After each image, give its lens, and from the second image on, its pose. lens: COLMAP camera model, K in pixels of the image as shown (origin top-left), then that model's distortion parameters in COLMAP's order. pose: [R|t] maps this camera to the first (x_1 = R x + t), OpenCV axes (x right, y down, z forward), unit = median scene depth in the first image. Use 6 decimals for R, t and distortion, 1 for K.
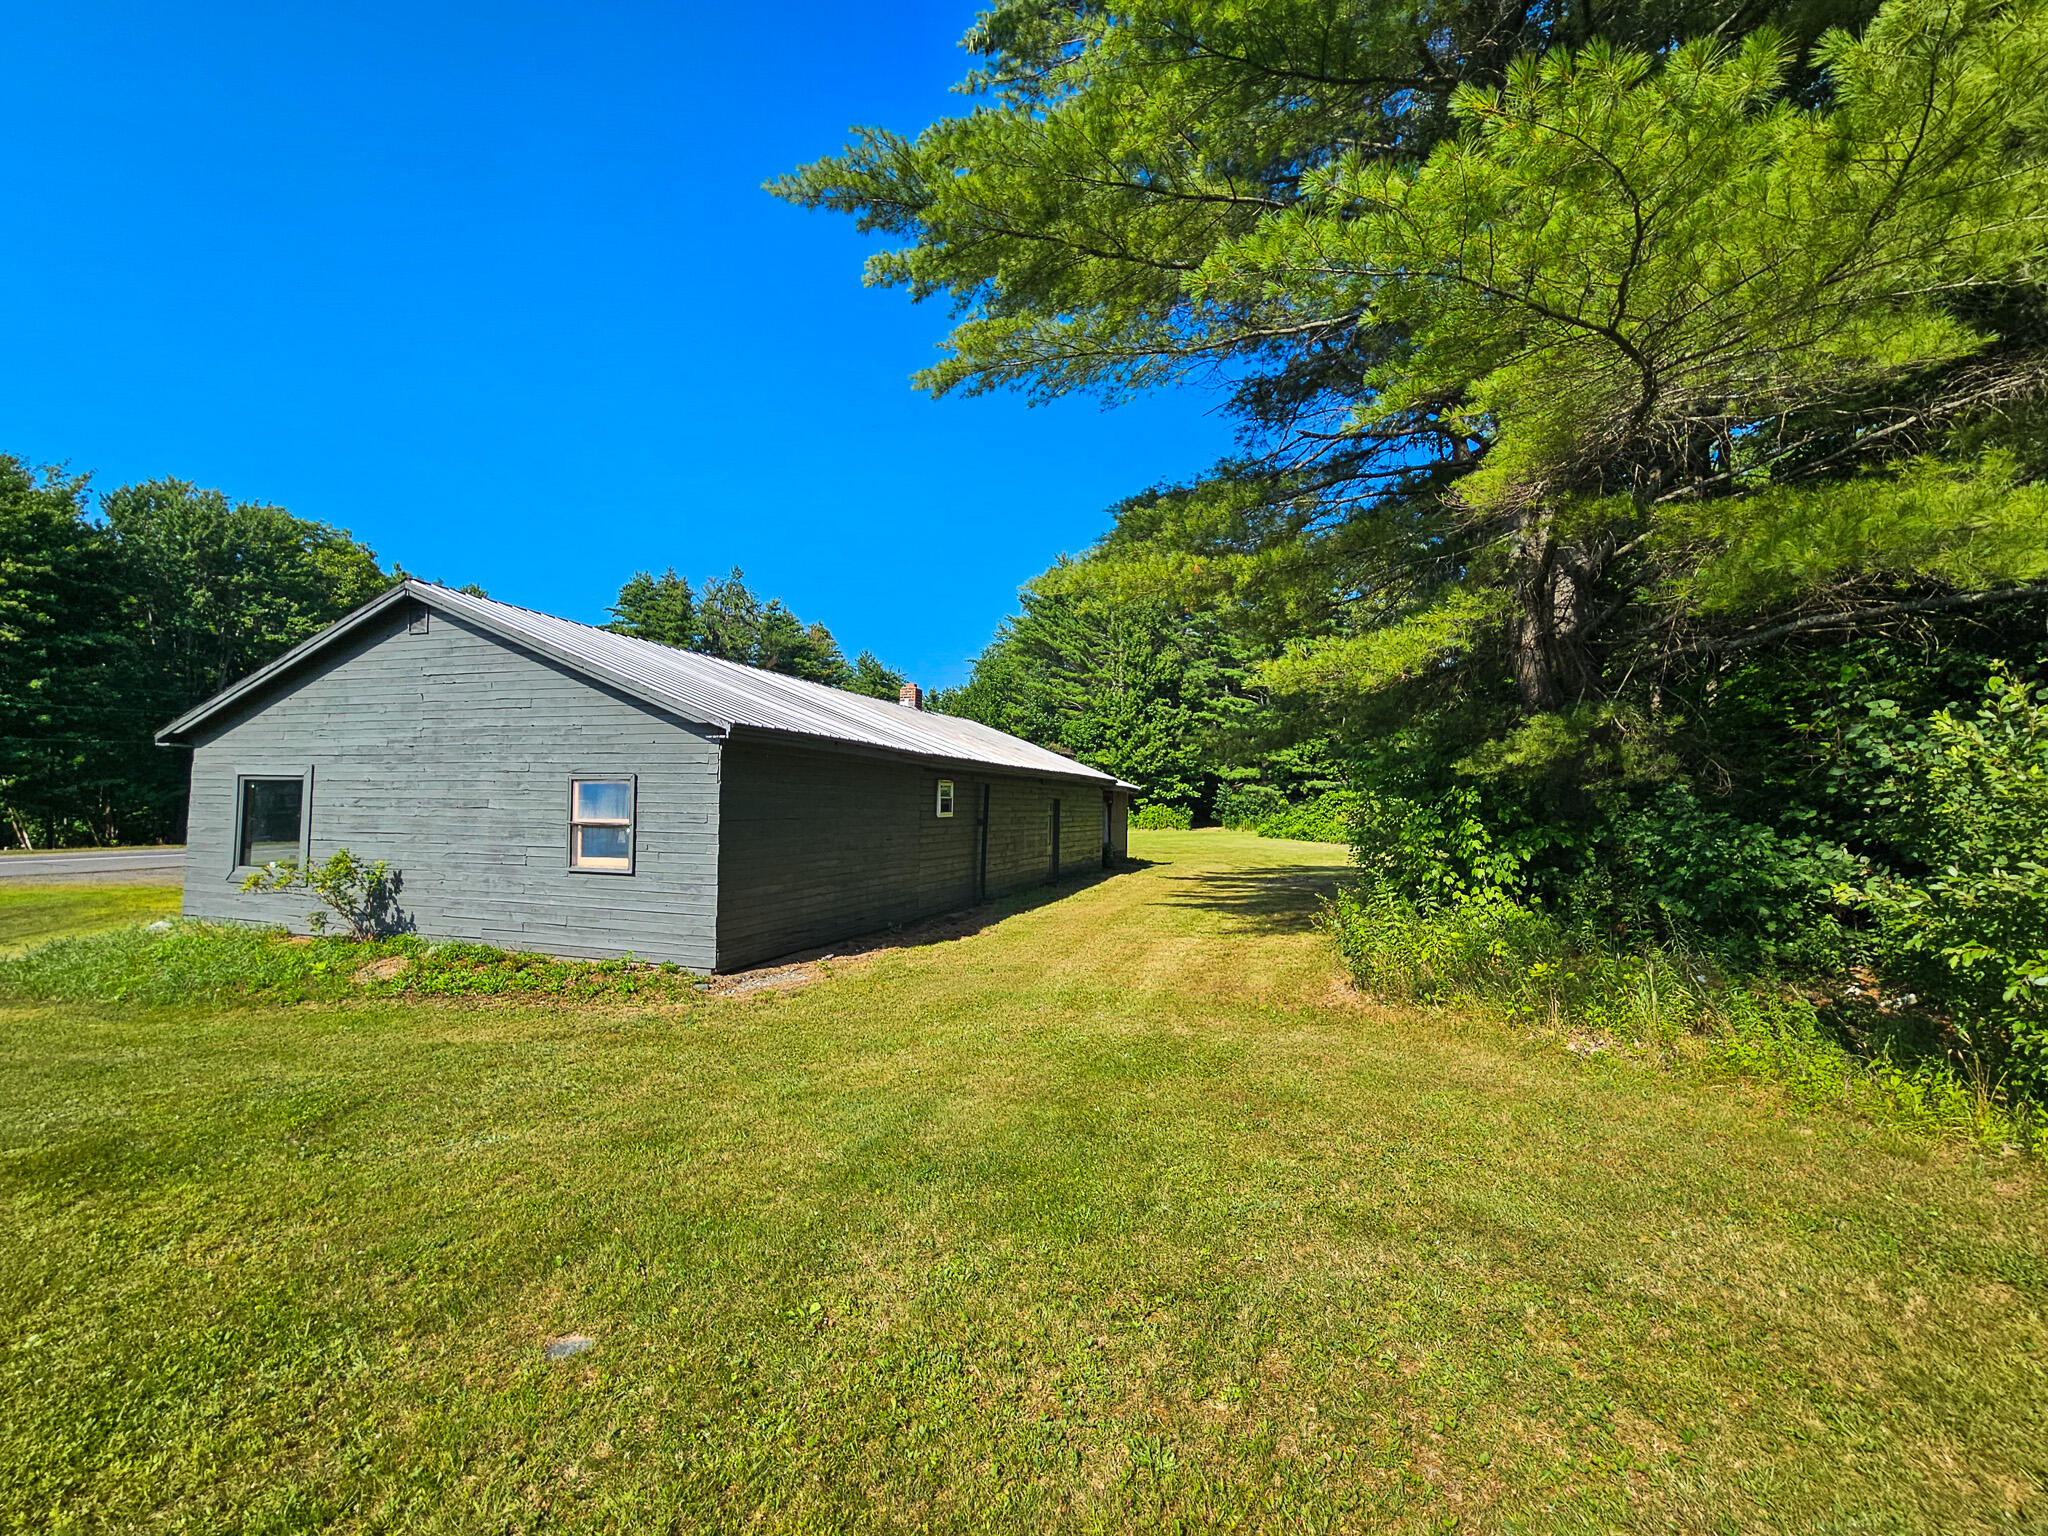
lens RADIAL K [[889.9, 0, 1026.1], [0, 889.9, 761.1], [0, 0, 1]] dist [0.000393, -0.000043]
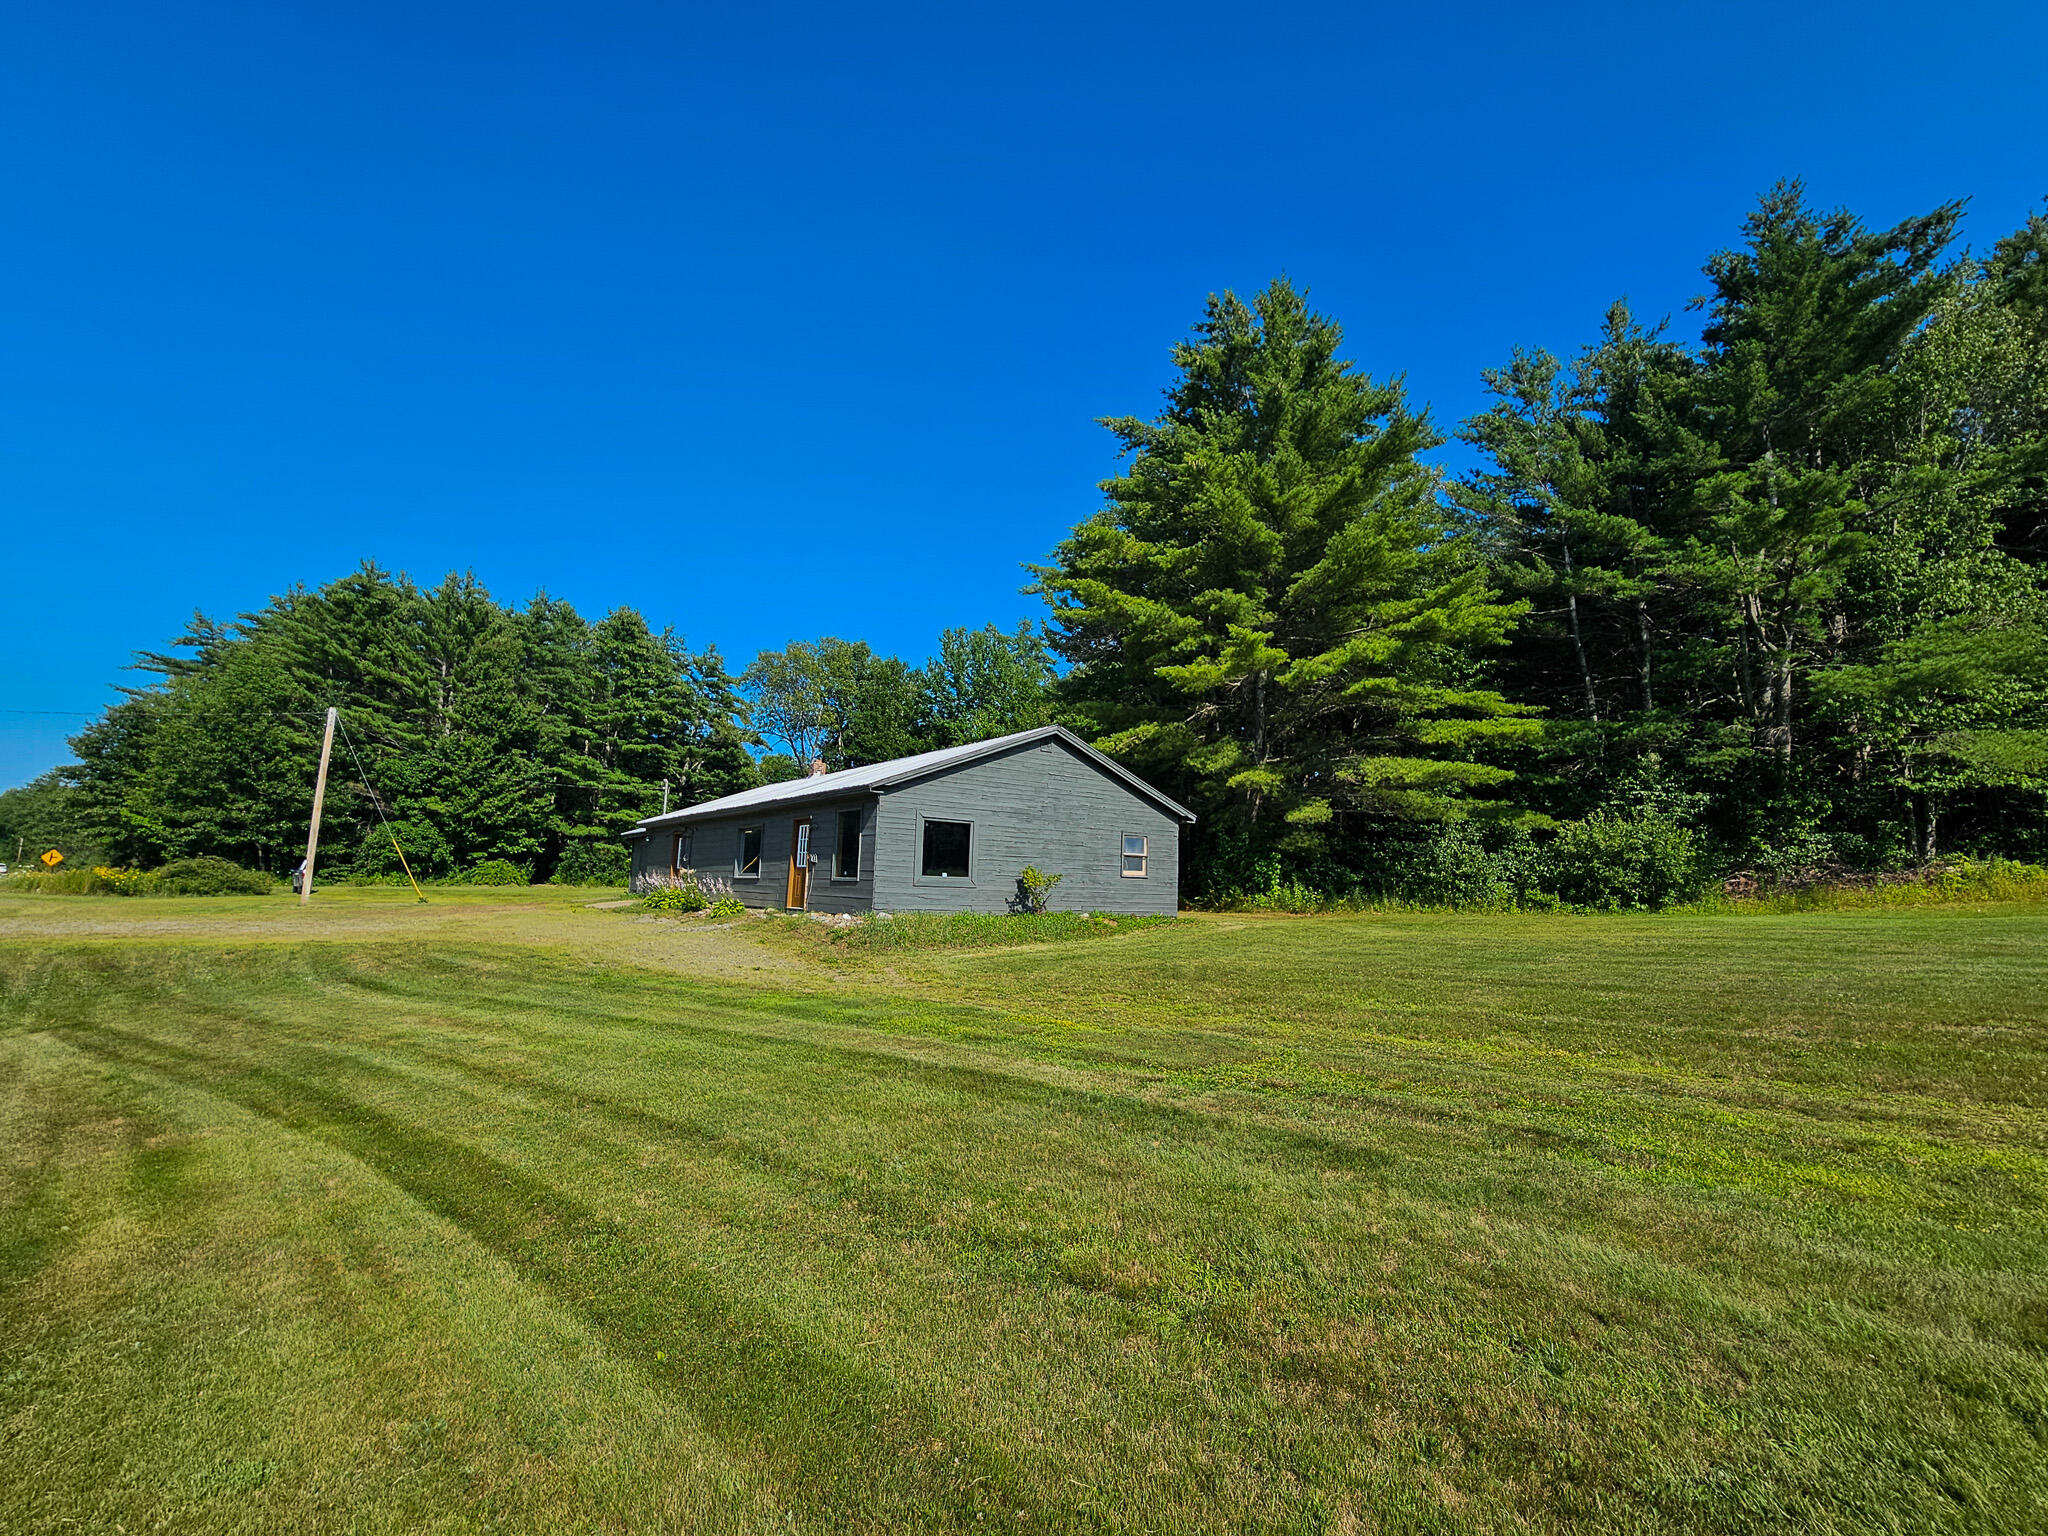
lens RADIAL K [[889.9, 0, 1026.1], [0, 889.9, 761.1], [0, 0, 1]] dist [0.000393, -0.000043]
pose [[0.566691, 0.119580, 0.815206, -0.326847], [-0.059088, 0.992763, -0.104551, 0.011188], [-0.821809, 0.011079, 0.569656, -0.006135]]
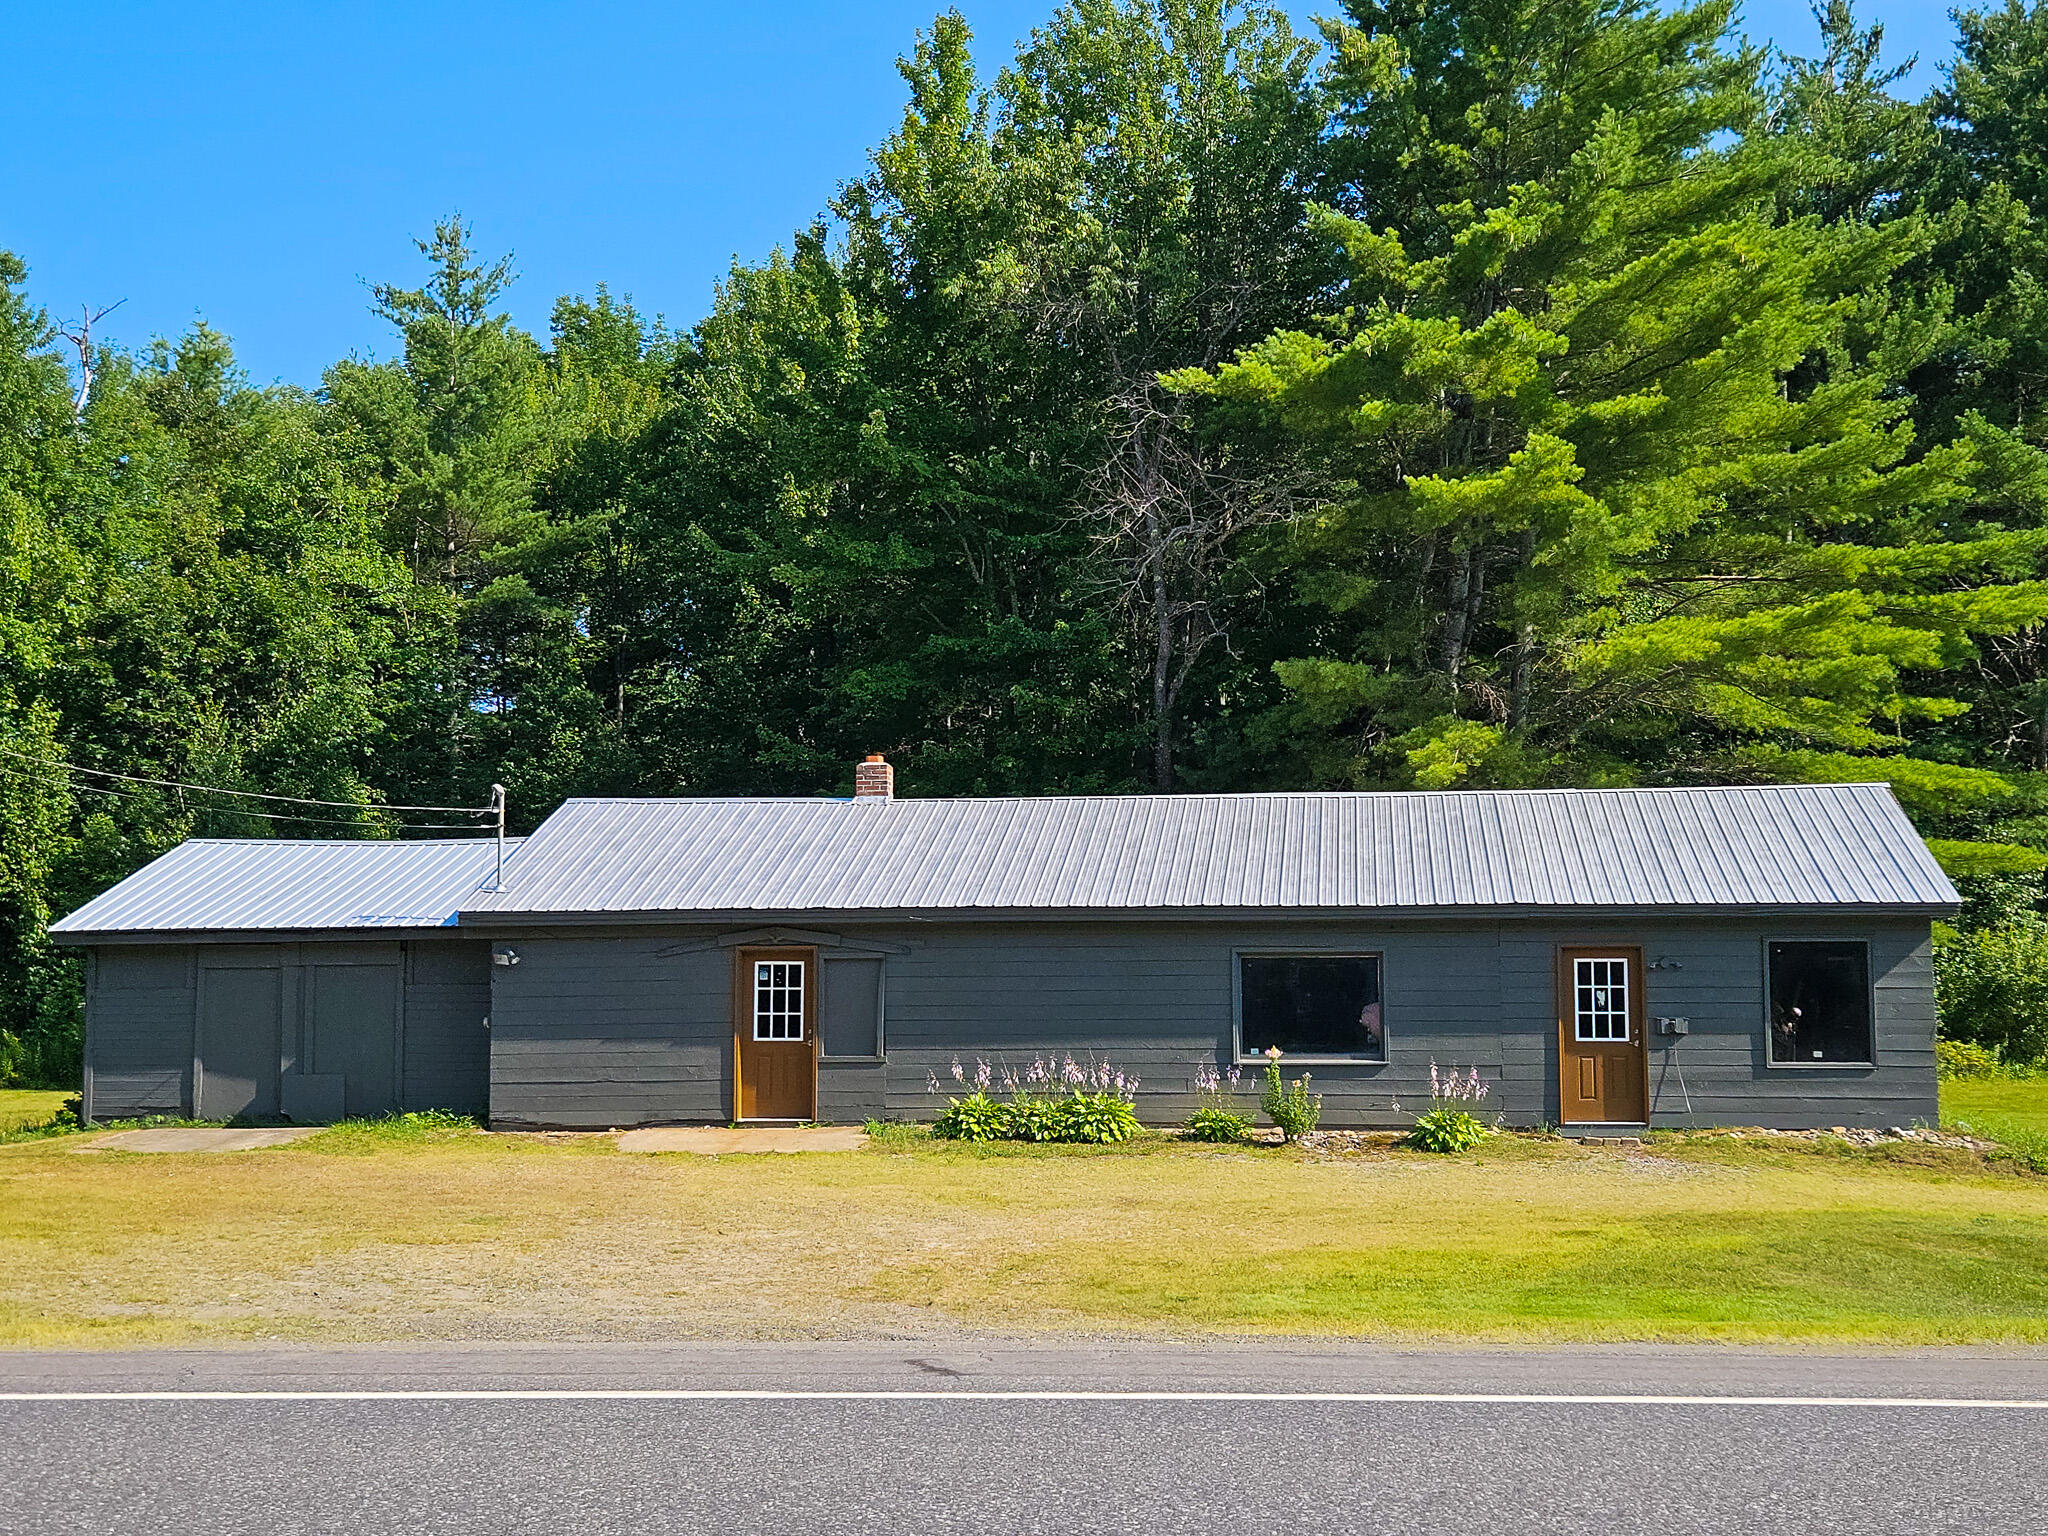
lens RADIAL K [[2813.0, 0, 1024.0], [0, 2813.0, 768.0], [0, 0, 1]] dist [0.091680, -0.051755]
pose [[-0.202910, 0.082497, 0.975716, -0.555757], [-0.050340, 0.994248, -0.094532, 0.022886], [-0.977903, -0.068299, -0.197590, 0.389691]]
